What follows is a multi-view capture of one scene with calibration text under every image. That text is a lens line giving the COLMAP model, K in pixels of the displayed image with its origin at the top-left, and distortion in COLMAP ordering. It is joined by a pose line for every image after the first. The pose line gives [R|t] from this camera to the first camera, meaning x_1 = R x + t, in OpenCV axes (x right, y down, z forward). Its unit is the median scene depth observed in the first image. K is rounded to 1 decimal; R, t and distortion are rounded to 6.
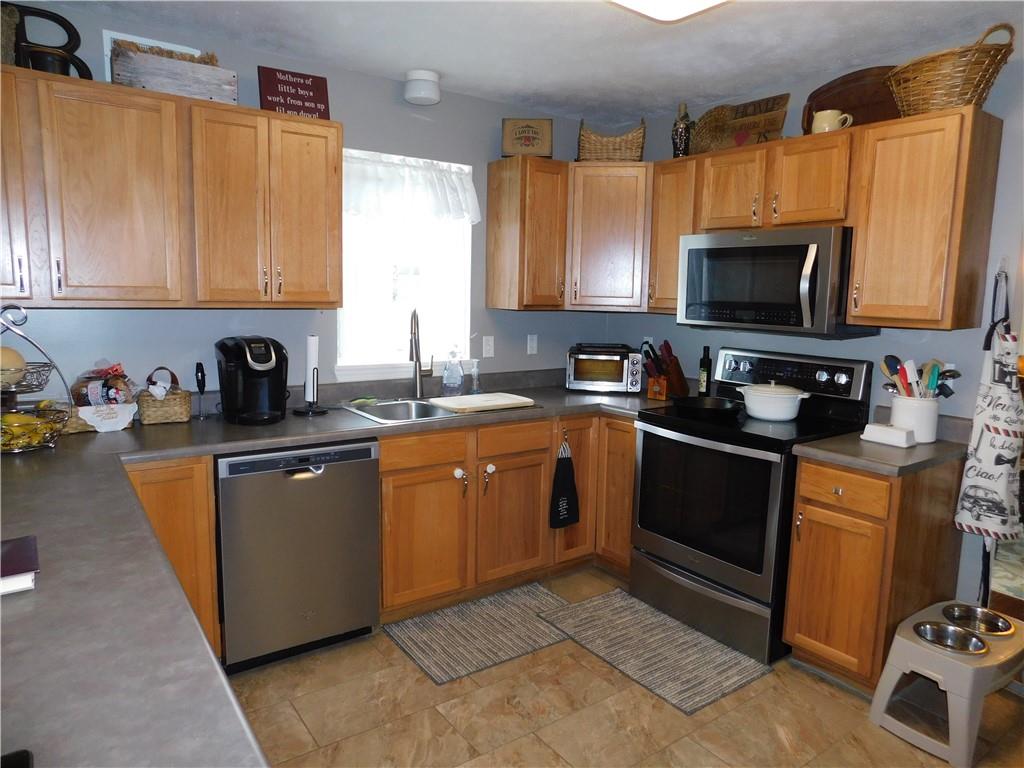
lens RADIAL K [[668.9, 0, 515.0], [0, 668.9, 379.1], [0, 0, 1]] dist [-0.054096, 0.032923]
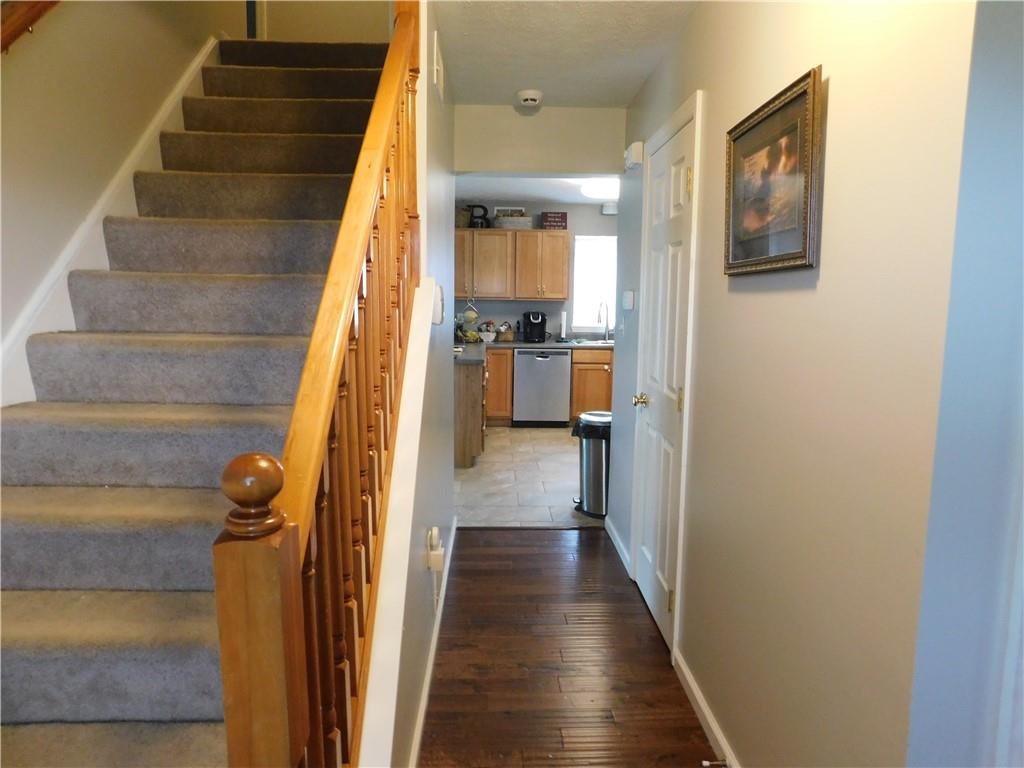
lens RADIAL K [[668.9, 0, 512.1], [0, 668.9, 385.4], [0, 0, 1]] dist [-0.054096, 0.032923]
pose [[0.828670, 0.067538, -0.555648, 1.089085], [-0.068457, 0.997470, 0.019146, 0.196430], [0.555536, 0.022172, 0.831197, -1.346184]]
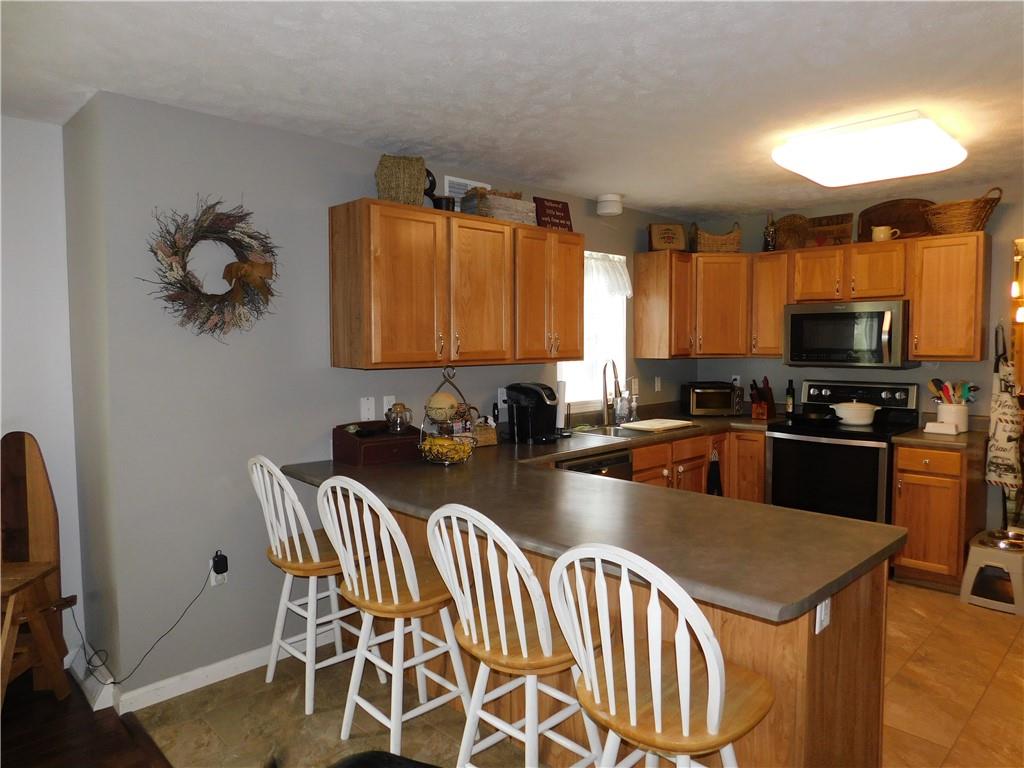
lens RADIAL K [[668.9, 0, 514.4], [0, 668.9, 379.1], [0, 0, 1]] dist [-0.054096, 0.032923]
pose [[0.988869, -0.036236, 0.144308, -0.657226], [0.046744, 0.996444, -0.070108, 0.027859], [-0.141255, 0.076073, 0.987046, -0.418586]]
